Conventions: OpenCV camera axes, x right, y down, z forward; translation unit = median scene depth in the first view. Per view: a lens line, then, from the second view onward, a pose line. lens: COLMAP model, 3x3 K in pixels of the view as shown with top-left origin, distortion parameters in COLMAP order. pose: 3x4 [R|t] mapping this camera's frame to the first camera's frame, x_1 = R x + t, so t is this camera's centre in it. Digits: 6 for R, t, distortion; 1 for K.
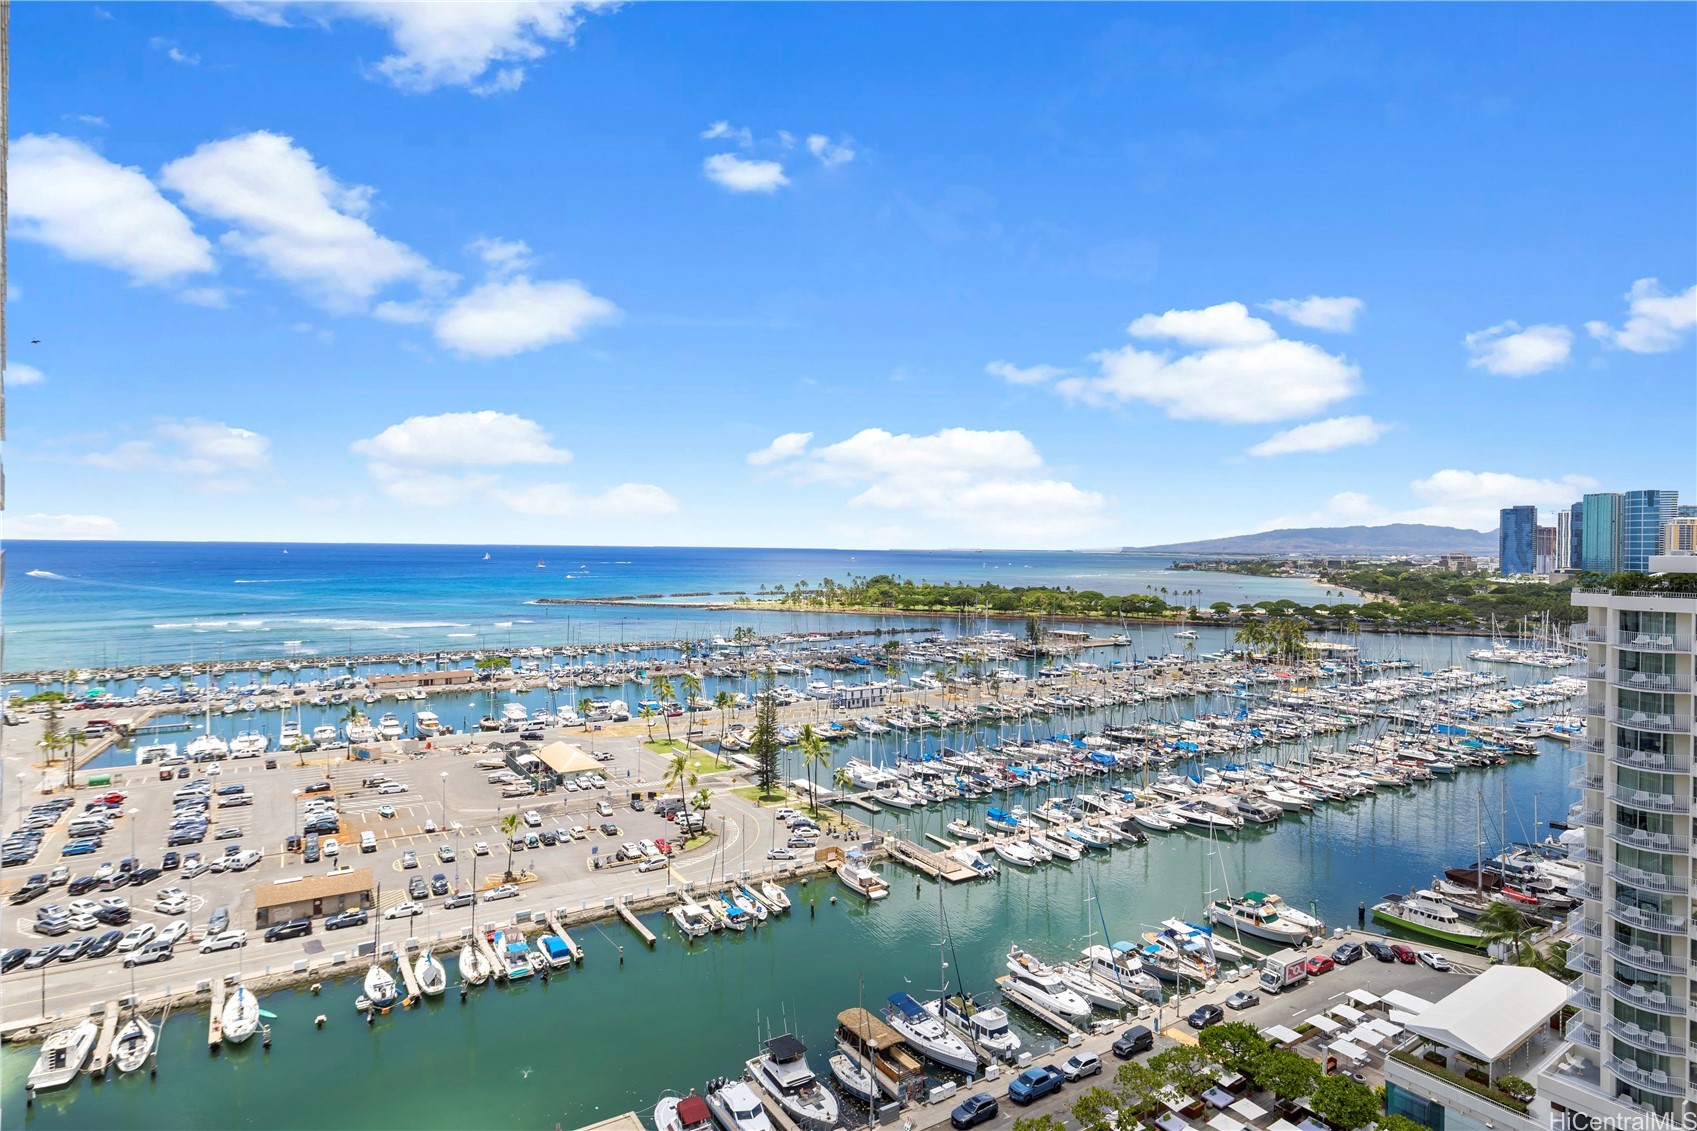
lens RADIAL K [[928.0, 0, 845.7], [0, 928.0, 555.9], [0, 0, 1]] dist [-0.004838, -0.001558]
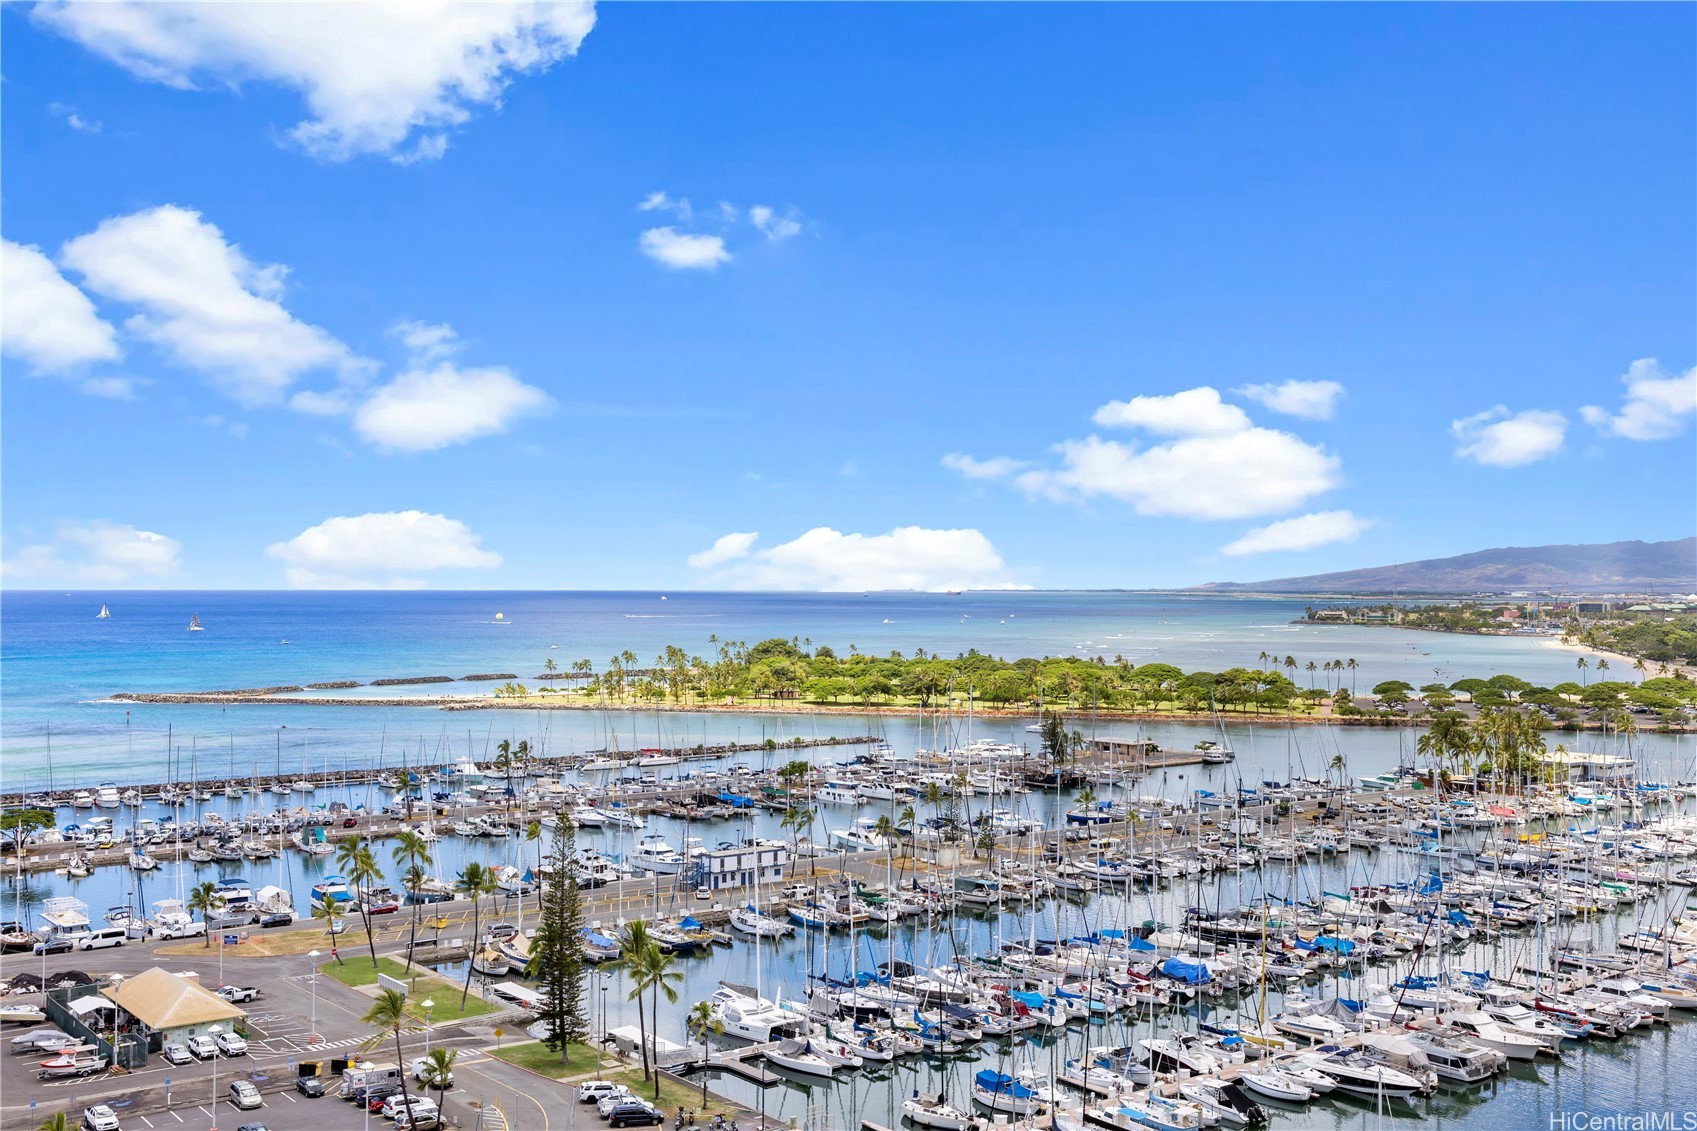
lens RADIAL K [[1733.9, 0, 854.1], [0, 1733.9, 588.4], [0, 0, 1]] dist [0.010140, 0.012458]
pose [[0.996383, -0.009117, 0.084484, -0.093289], [0.009842, 0.999918, -0.008173, -0.055208], [-0.084402, 0.008974, 0.996391, -0.750347]]
